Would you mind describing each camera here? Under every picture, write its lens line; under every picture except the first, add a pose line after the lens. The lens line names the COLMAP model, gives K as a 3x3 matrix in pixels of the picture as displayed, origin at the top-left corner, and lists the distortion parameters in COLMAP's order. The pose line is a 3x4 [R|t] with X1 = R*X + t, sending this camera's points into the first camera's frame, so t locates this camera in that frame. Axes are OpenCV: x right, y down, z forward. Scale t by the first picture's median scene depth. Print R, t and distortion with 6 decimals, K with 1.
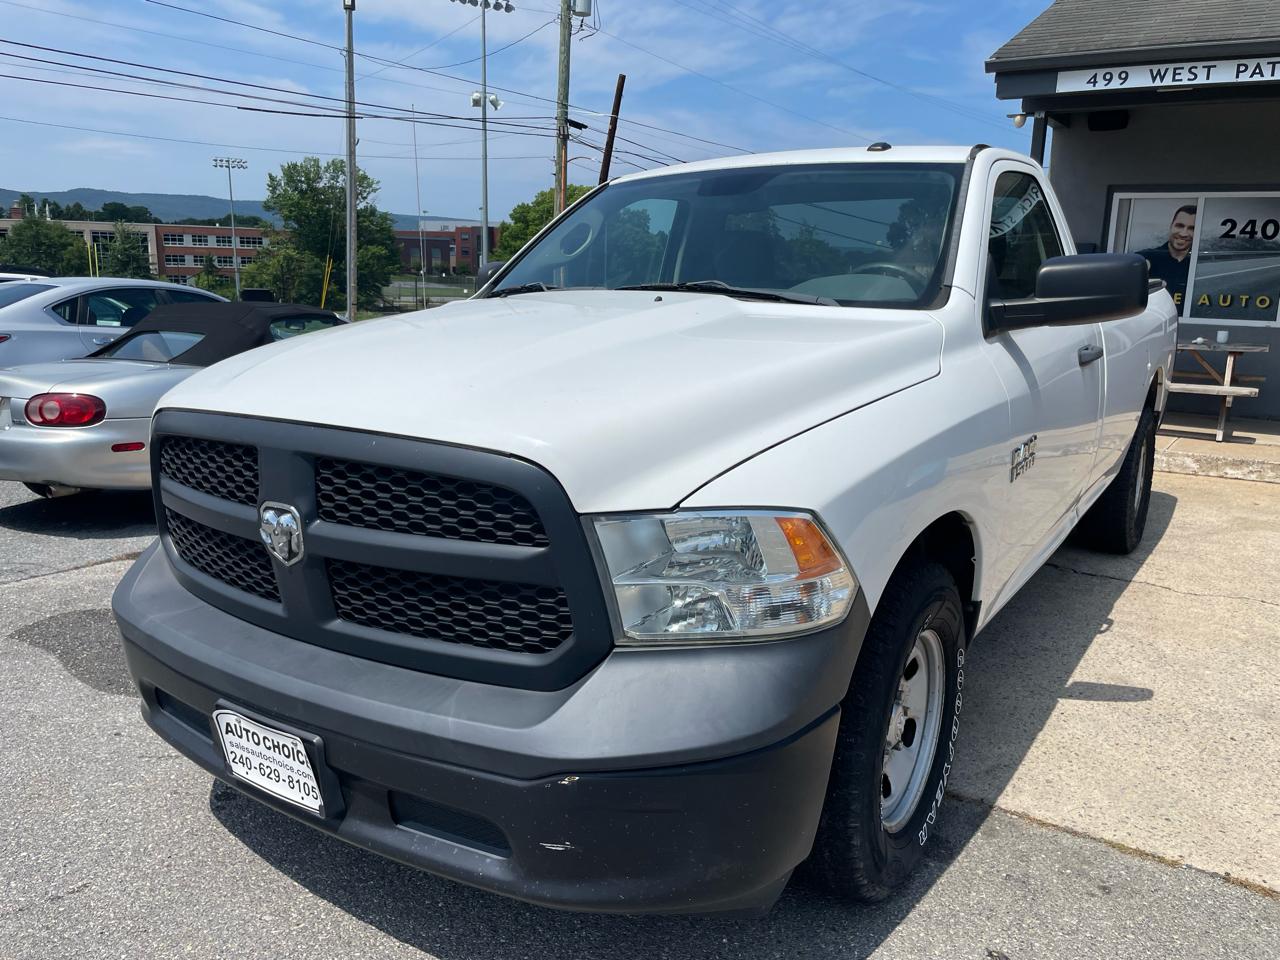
lens RADIAL K [[968.9, 0, 647.8], [0, 968.9, 470.2], [0, 0, 1]] dist [0.083706, -0.113959]
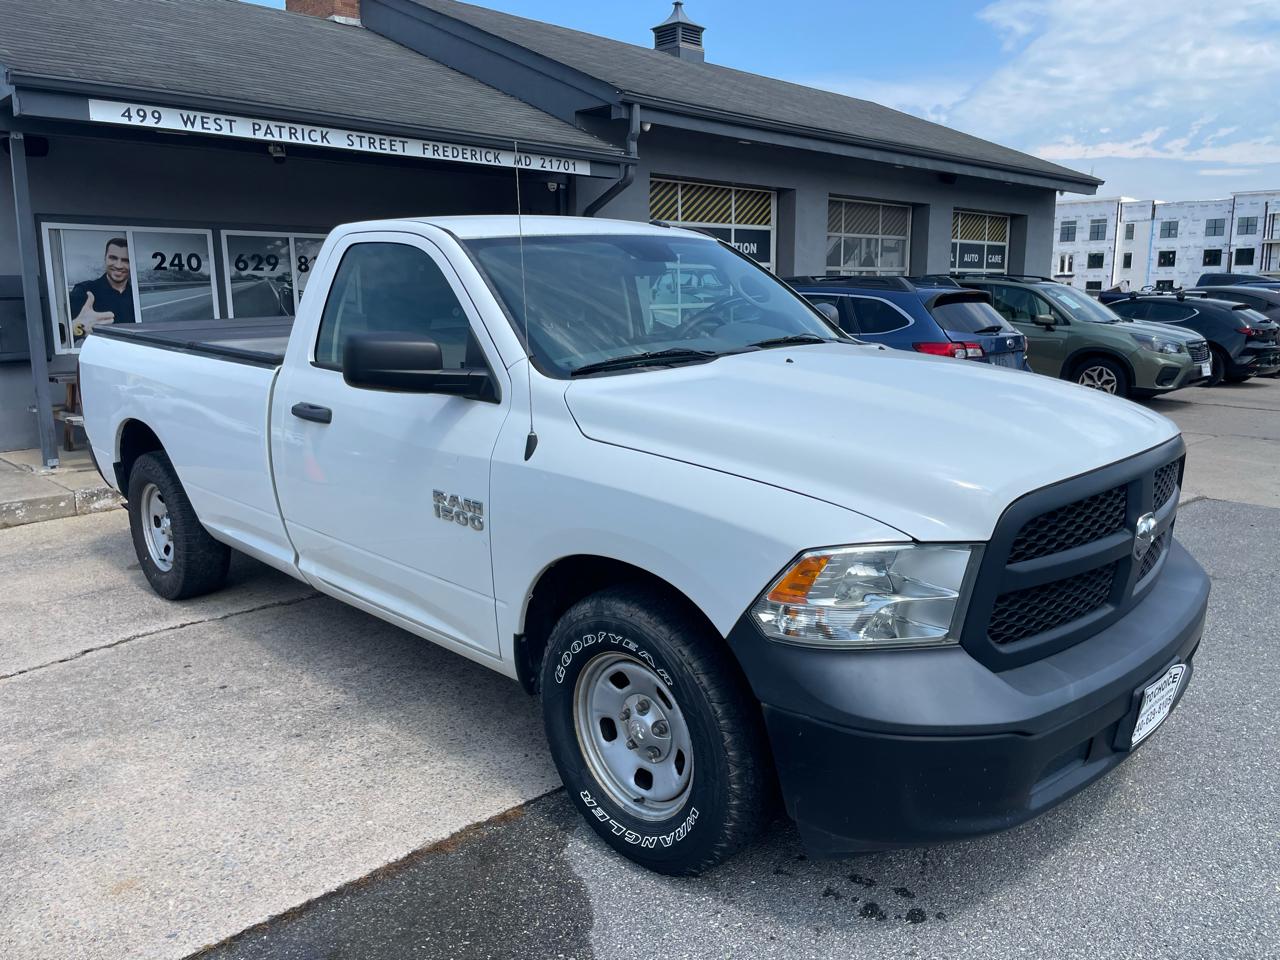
lens RADIAL K [[968.9, 0, 644.6], [0, 968.9, 467.0], [0, 0, 1]] dist [0.083706, -0.113959]
pose [[0.201213, -0.197649, 0.959400, -0.470828], [0.214088, 0.964626, 0.153825, -0.100495], [-0.955866, 0.174445, 0.236410, 0.347578]]
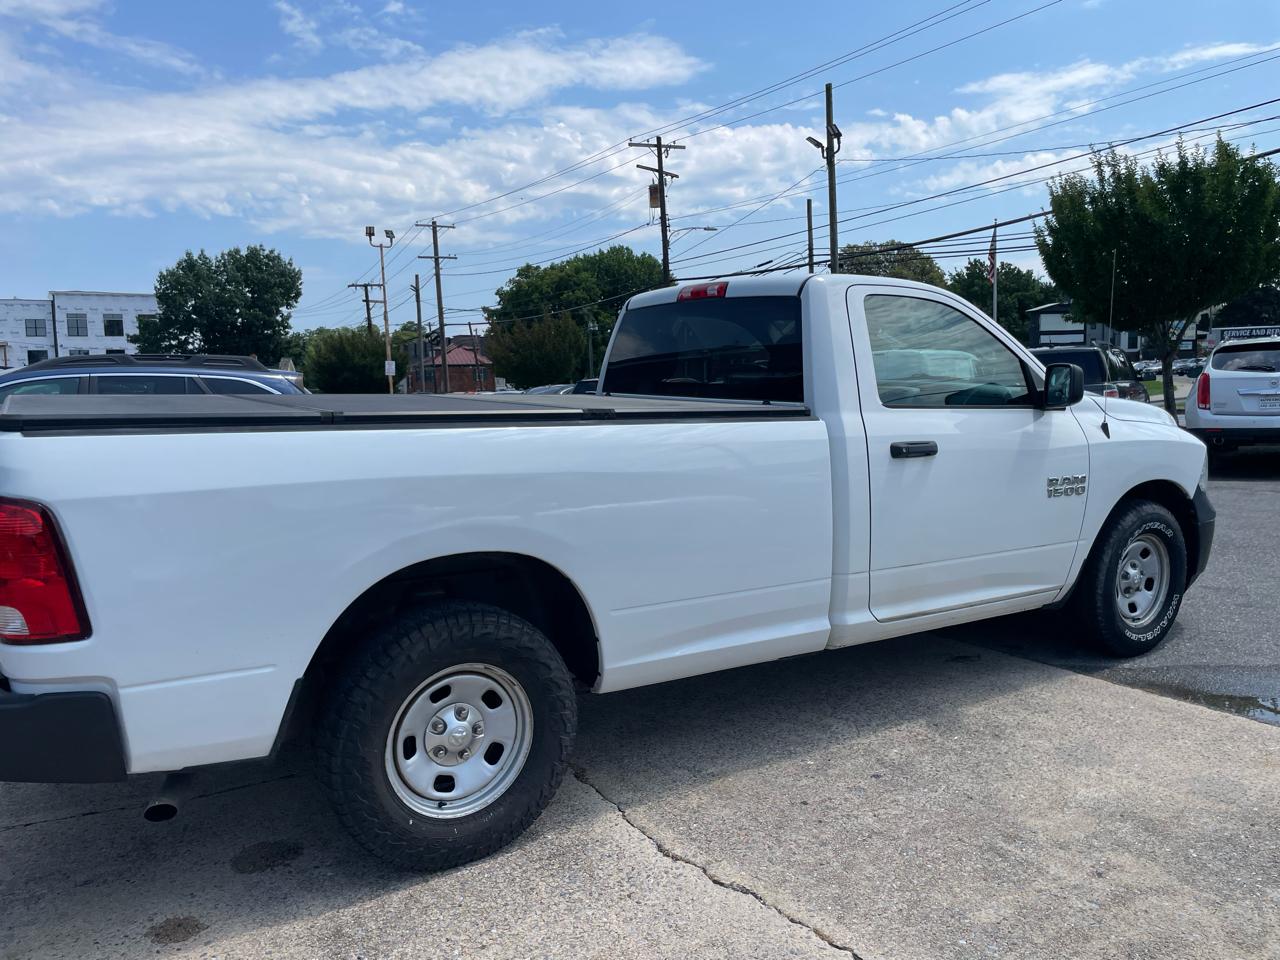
lens RADIAL K [[968.9, 0, 653.3], [0, 968.9, 490.4], [0, 0, 1]] dist [0.083706, -0.113959]
pose [[-0.915830, -0.048236, 0.398658, -0.095626], [0.085337, 0.946706, 0.310590, -0.243398], [-0.392393, 0.318468, -0.862905, 1.150871]]
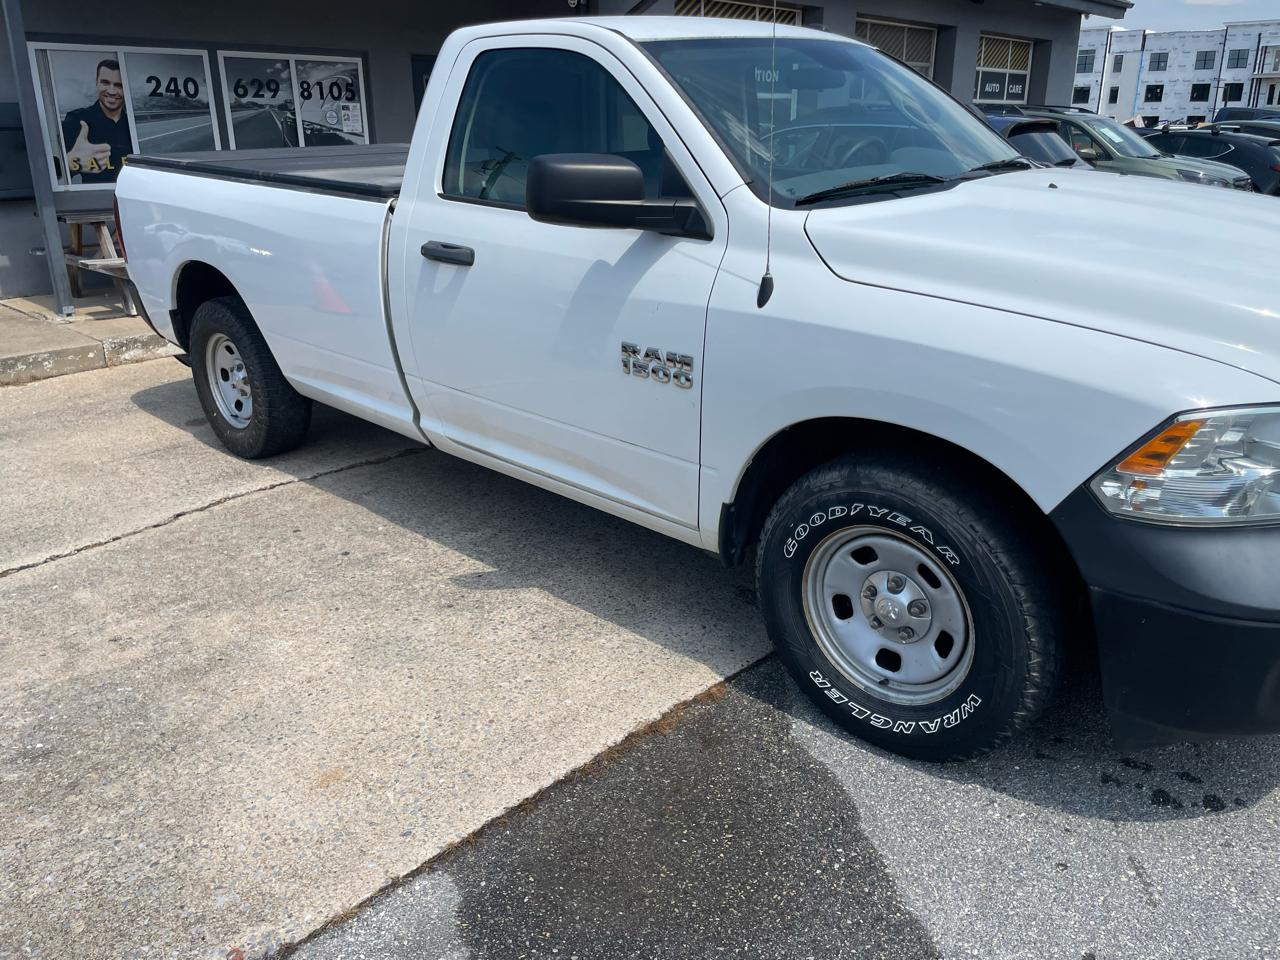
lens RADIAL K [[967.7, 0, 631.0], [0, 967.7, 462.1], [0, 0, 1]] dist [0.082119, -0.109496]
pose [[0.179397, -0.340595, 0.922937, -0.442757], [0.213463, 0.929282, 0.301444, -0.114205], [-0.960339, 0.142935, 0.239415, 0.453206]]
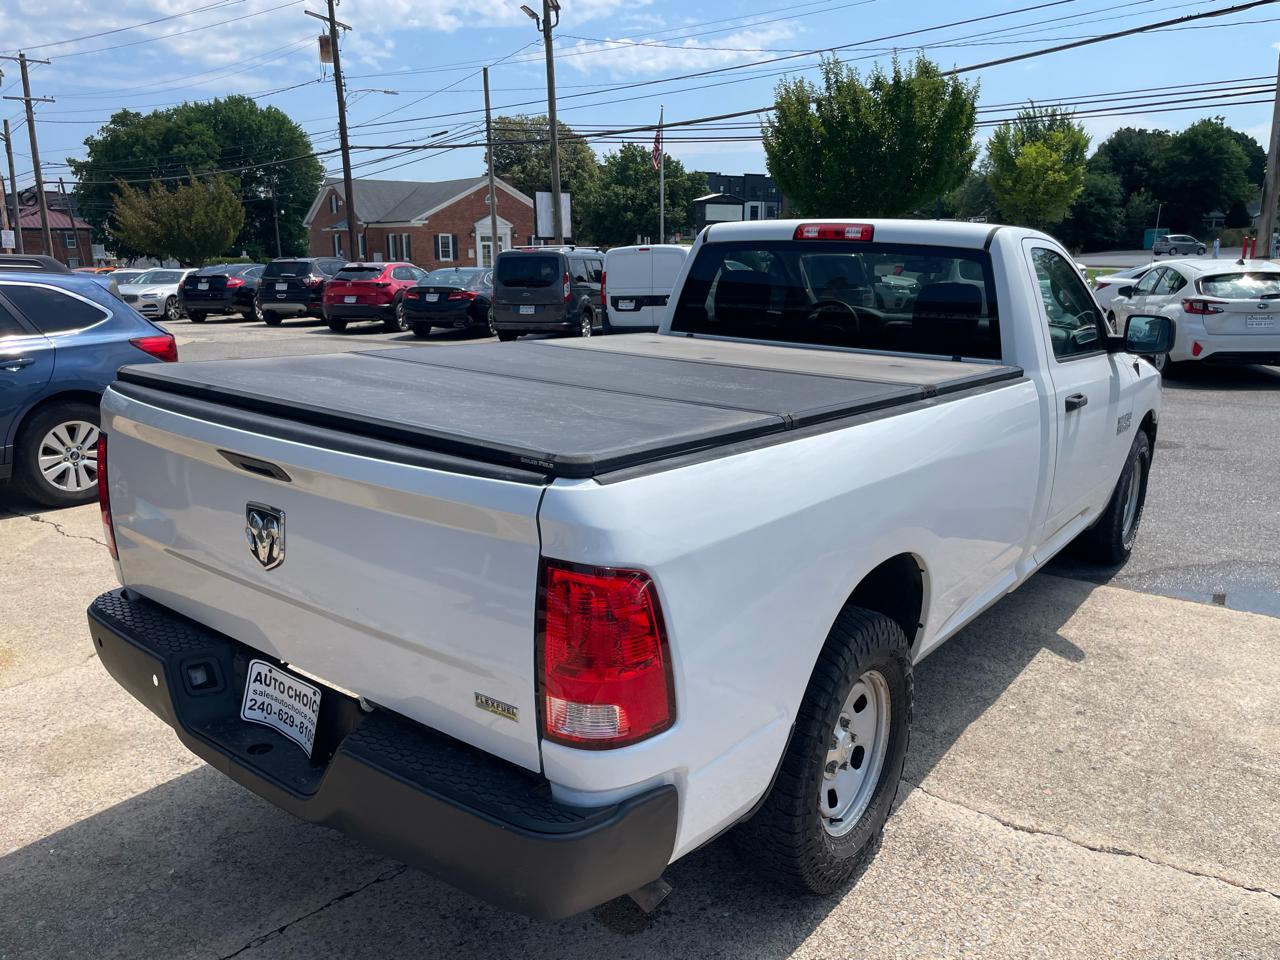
lens RADIAL K [[968.9, 0, 650.4], [0, 968.9, 481.7], [0, 0, 1]] dist [0.083706, -0.113959]
pose [[-0.998293, -0.036430, 0.045659, 0.203112], [-0.013258, 0.902601, 0.430274, -0.284329], [-0.056887, 0.428934, -0.901543, 1.167982]]
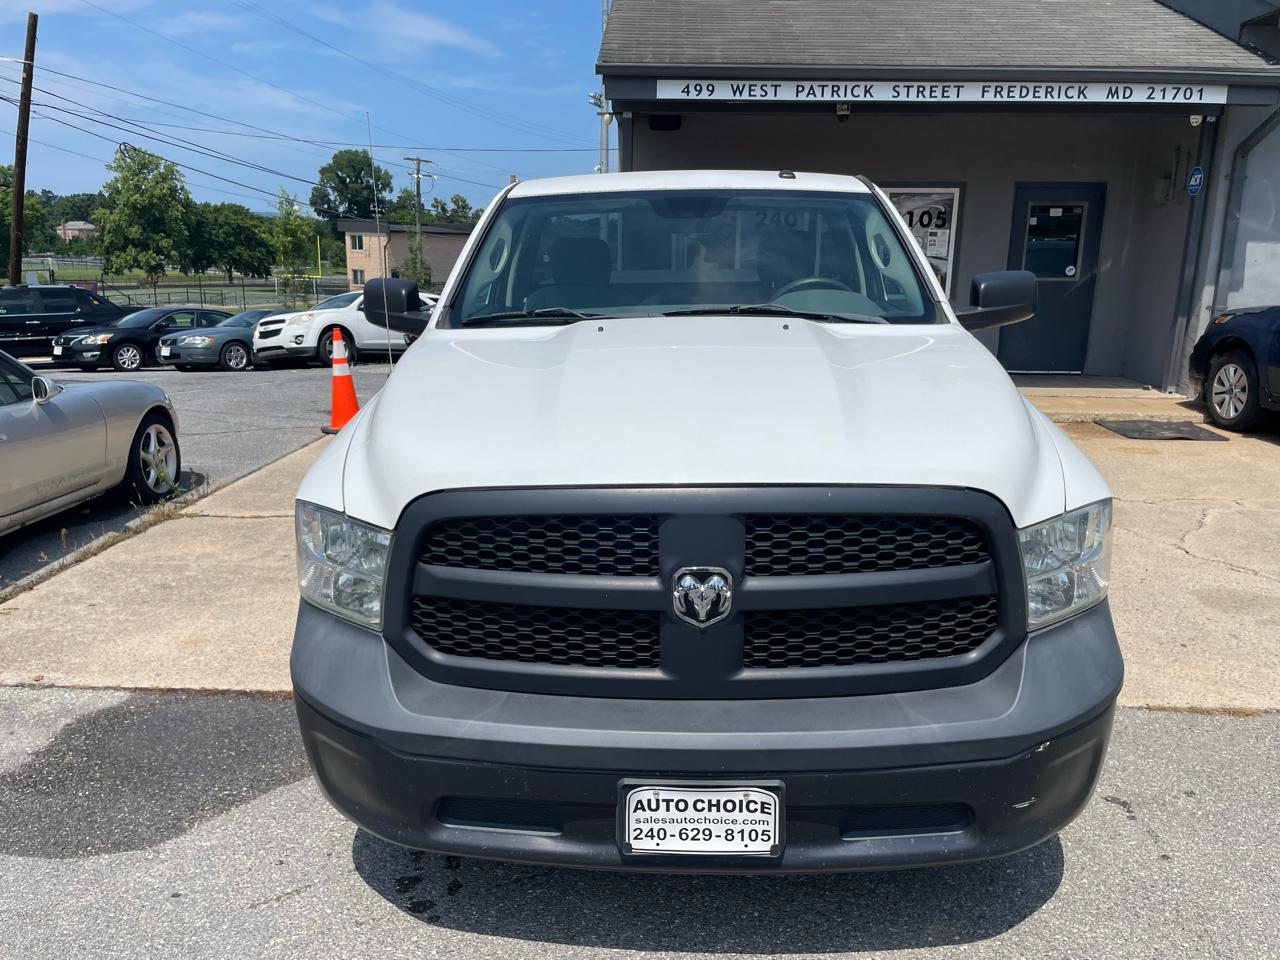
lens RADIAL K [[967.7, 0, 640.9], [0, 967.7, 481.3], [0, 0, 1]] dist [0.082119, -0.109496]
pose [[0.851125, -0.136223, 0.506981, -0.241363], [0.114872, 0.990669, 0.073340, -0.034976], [-0.512241, -0.004183, 0.858832, 0.047095]]
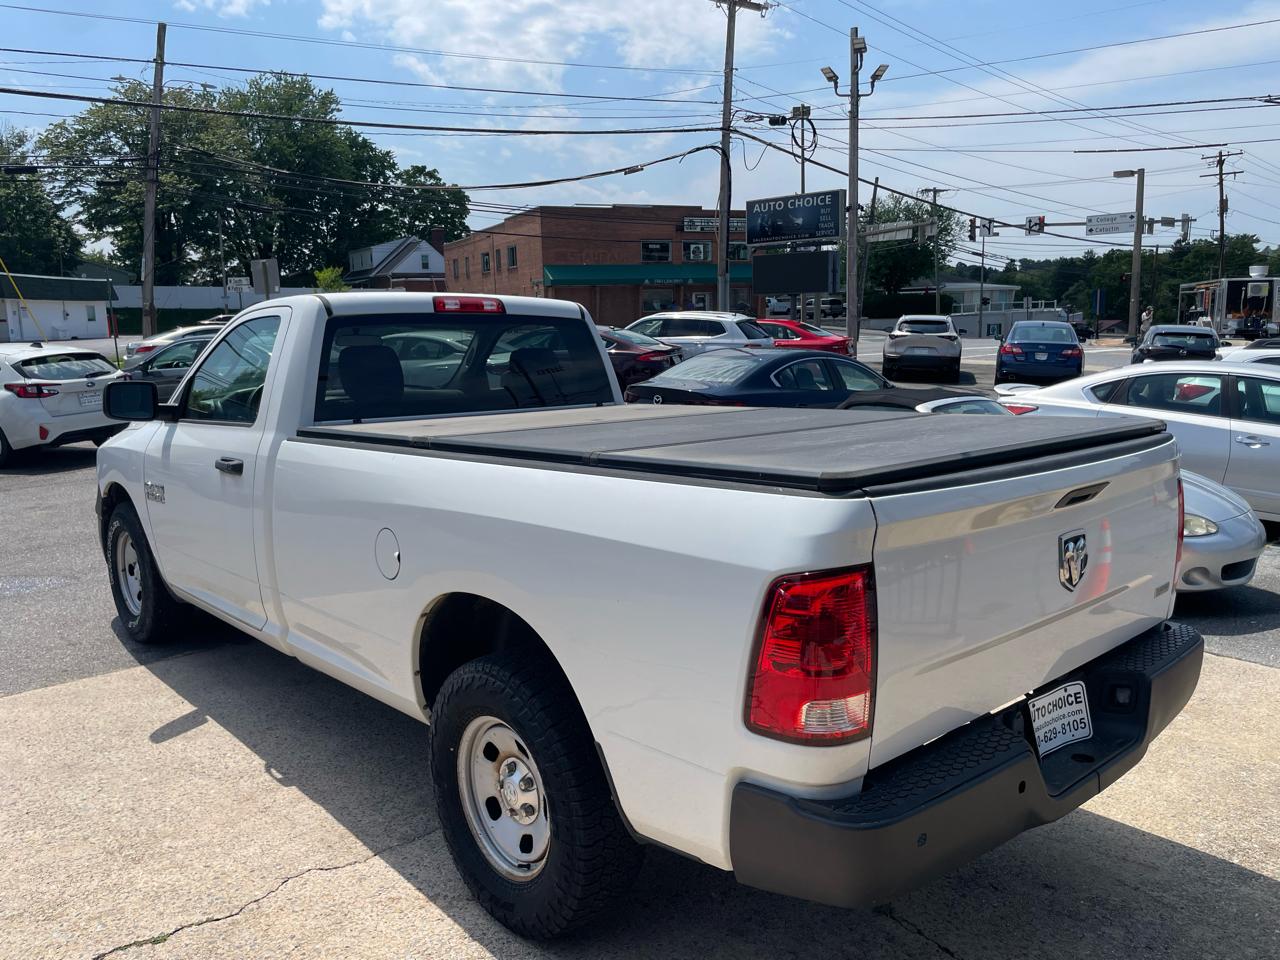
lens RADIAL K [[968.9, 0, 629.4], [0, 968.9, 466.1], [0, 0, 1]] dist [0.083706, -0.113959]
pose [[-0.244779, 0.129092, -0.960947, 0.703152], [-0.181323, 0.967517, 0.176163, -0.197802], [0.952473, 0.217363, -0.213420, 0.821243]]
